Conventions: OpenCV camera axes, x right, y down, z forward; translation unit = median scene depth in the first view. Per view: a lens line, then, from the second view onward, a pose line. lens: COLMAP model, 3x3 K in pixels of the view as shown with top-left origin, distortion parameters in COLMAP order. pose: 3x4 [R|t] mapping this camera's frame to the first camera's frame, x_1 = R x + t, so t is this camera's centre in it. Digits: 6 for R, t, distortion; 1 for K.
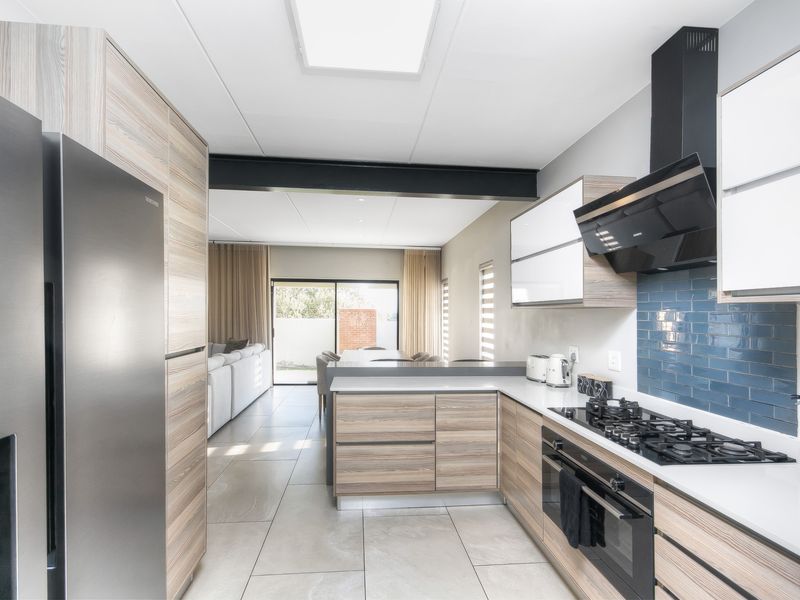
lens RADIAL K [[428.5, 0, 404.7], [0, 428.5, 316.6], [0, 0, 1]] dist [-0.000589, 0.000382]
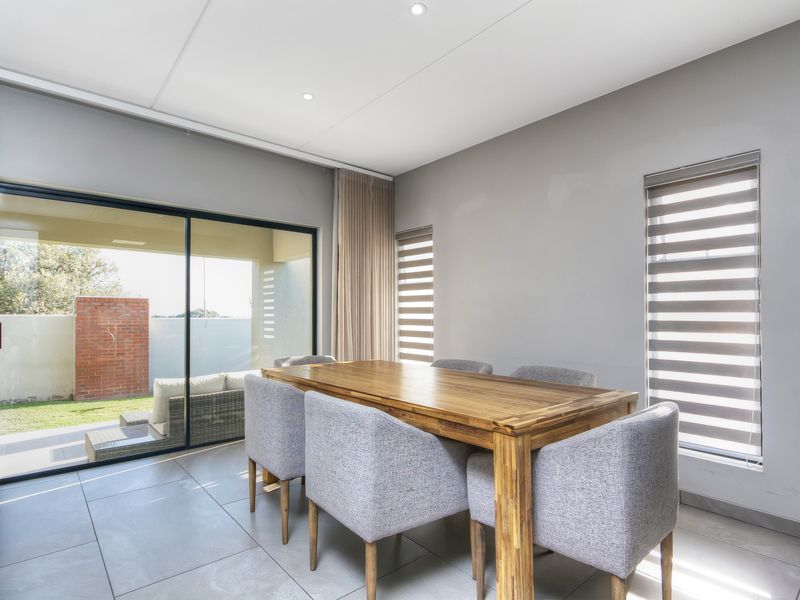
lens RADIAL K [[428.5, 0, 404.7], [0, 428.5, 316.6], [0, 0, 1]] dist [-0.000589, 0.000382]
pose [[0.822831, -0.001945, 0.568282, -0.228994], [0.006764, 0.999957, -0.006371, 0.030334], [-0.568245, 0.009086, 0.822809, 0.500948]]
